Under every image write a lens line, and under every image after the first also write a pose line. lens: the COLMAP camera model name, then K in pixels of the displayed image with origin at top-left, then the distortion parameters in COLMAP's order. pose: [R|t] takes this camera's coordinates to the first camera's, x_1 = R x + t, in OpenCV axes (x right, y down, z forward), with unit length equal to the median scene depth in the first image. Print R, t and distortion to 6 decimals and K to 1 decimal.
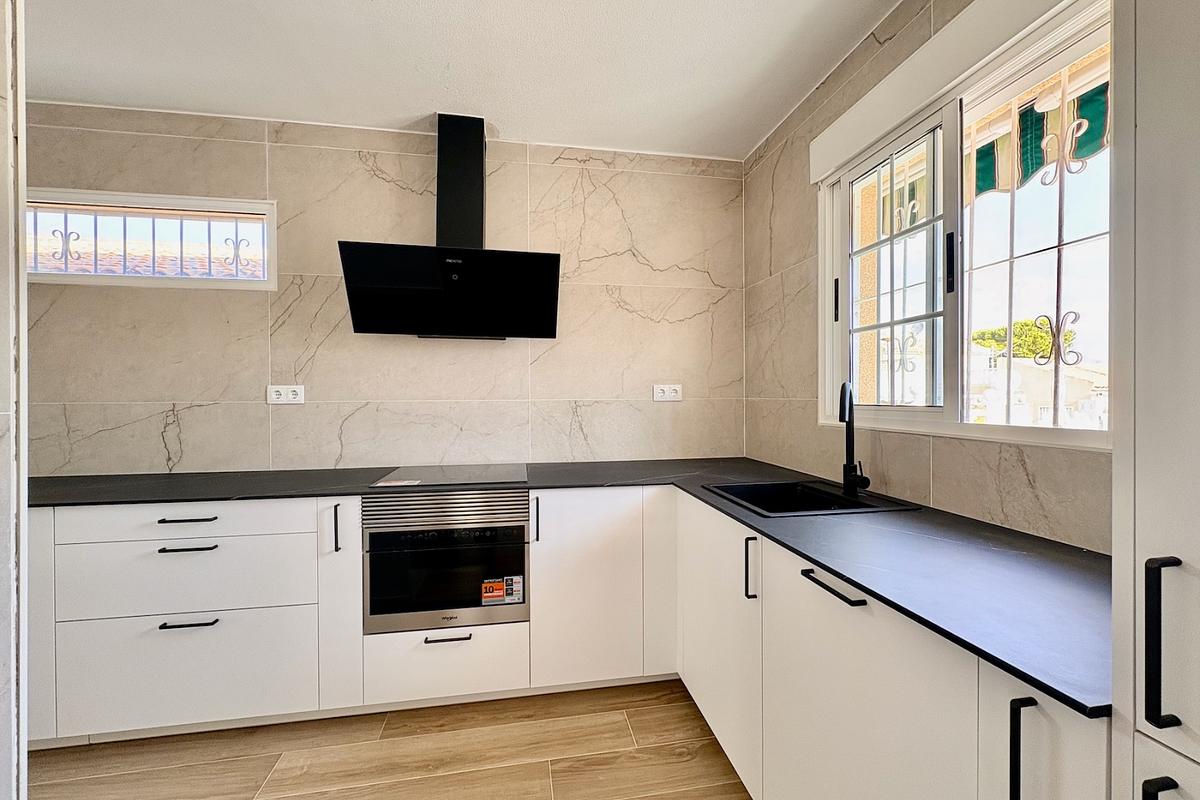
lens RADIAL K [[477.6, 0, 602.4], [0, 477.6, 396.4], [0, 0, 1]] dist [-0.001129, 0.000435]
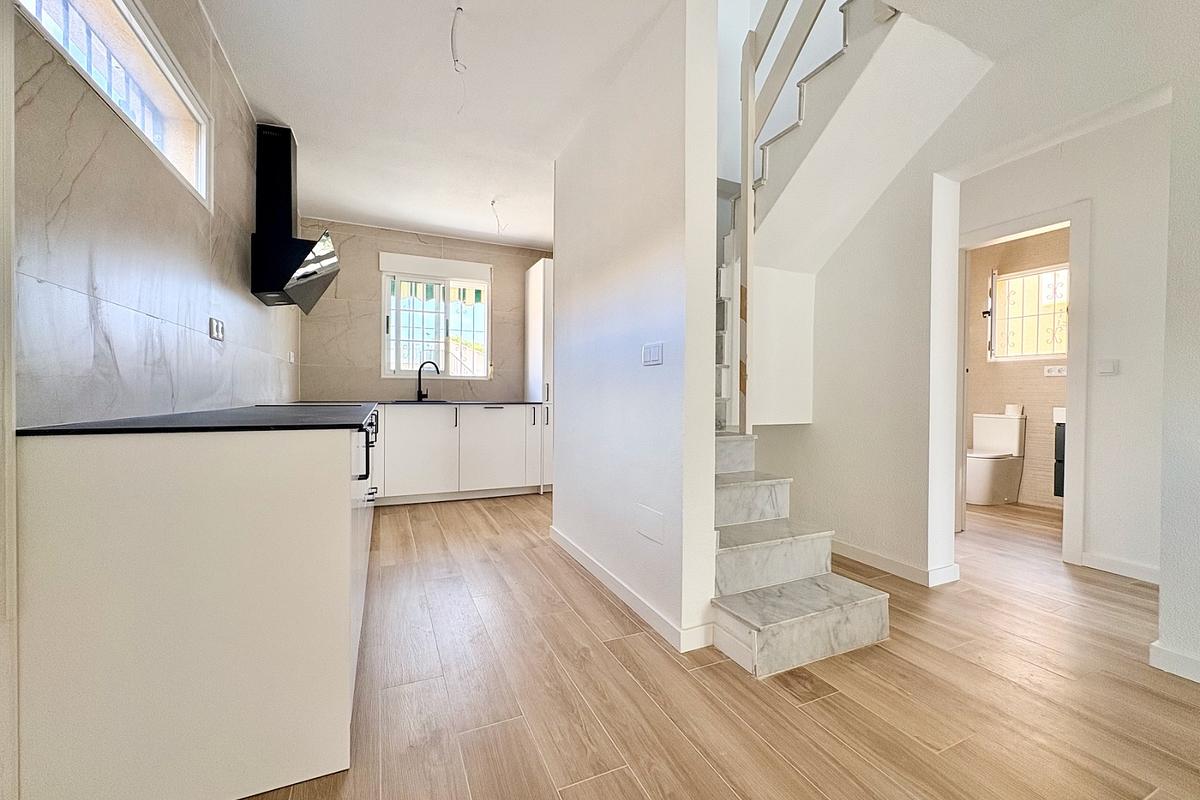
lens RADIAL K [[477.6, 0, 602.0], [0, 477.6, 400.1], [0, 0, 1]] dist [-0.001129, 0.000435]
pose [[-0.255486, -0.009286, 0.966768, -1.828341], [0.000541, 0.999952, 0.009747, 0.130699], [-0.966813, 0.003013, -0.255469, 0.524516]]
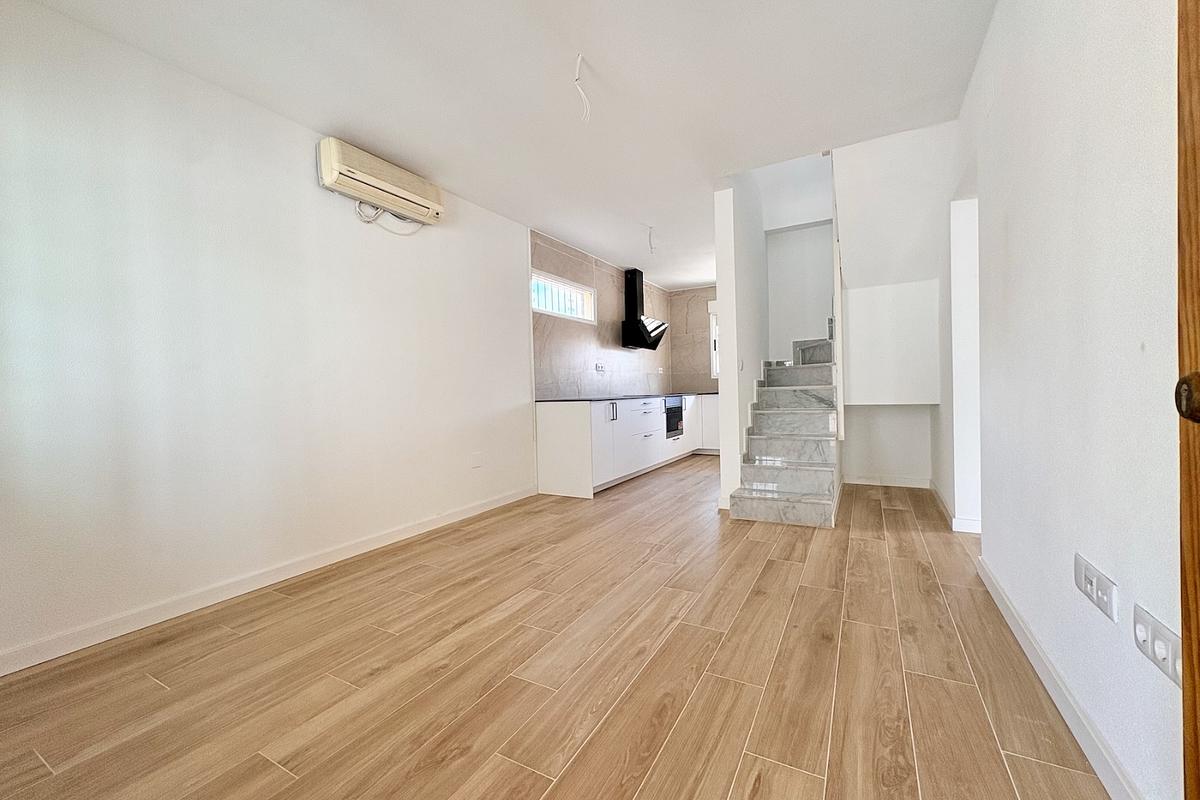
lens RADIAL K [[477.6, 0, 591.8], [0, 477.6, 396.1], [0, 0, 1]] dist [-0.001129, 0.000435]
pose [[0.643156, -0.021142, 0.765444, -2.702953], [0.030011, 0.999547, 0.002391, 0.146454], [-0.765147, 0.021434, 0.643499, -0.595688]]
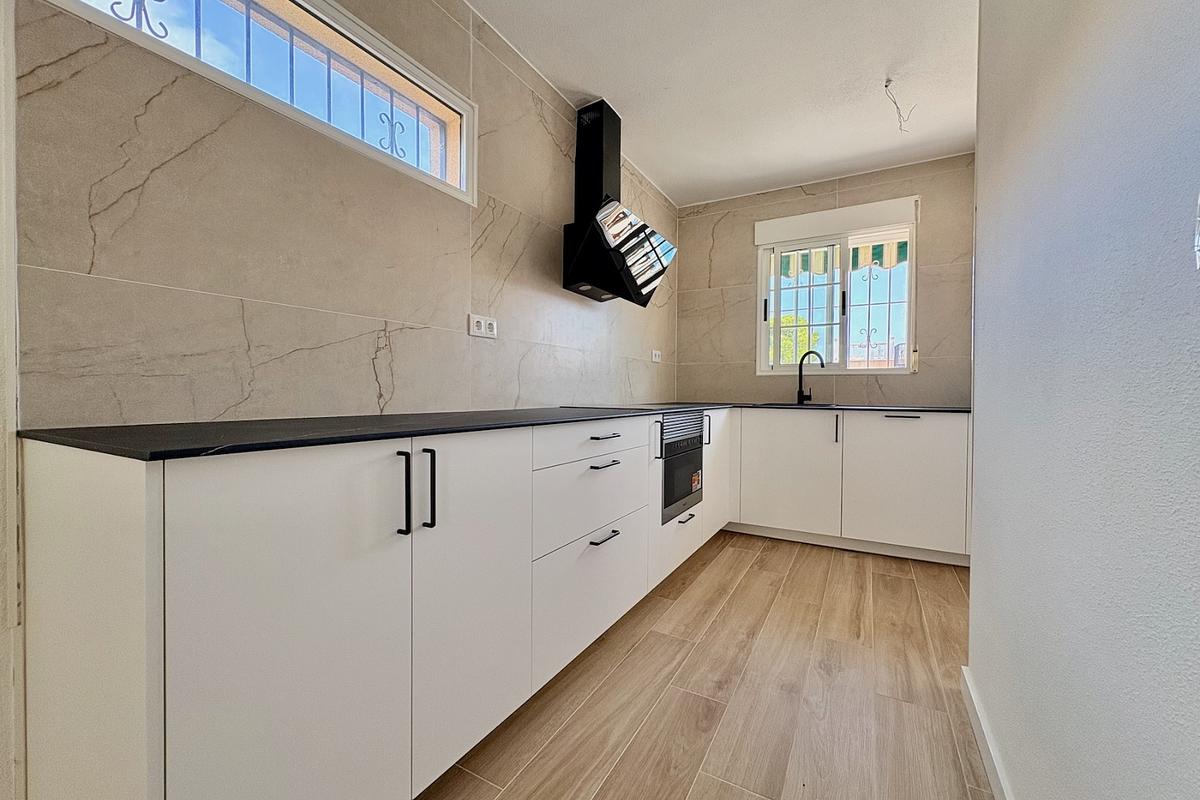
lens RADIAL K [[477.6, 0, 596.0], [0, 477.6, 399.3], [0, 0, 1]] dist [-0.001129, 0.000435]
pose [[0.638236, -0.002782, 0.769836, -1.263640], [-0.004664, 0.999961, 0.007481, 0.129654], [-0.769827, -0.008365, 0.638198, 0.271871]]
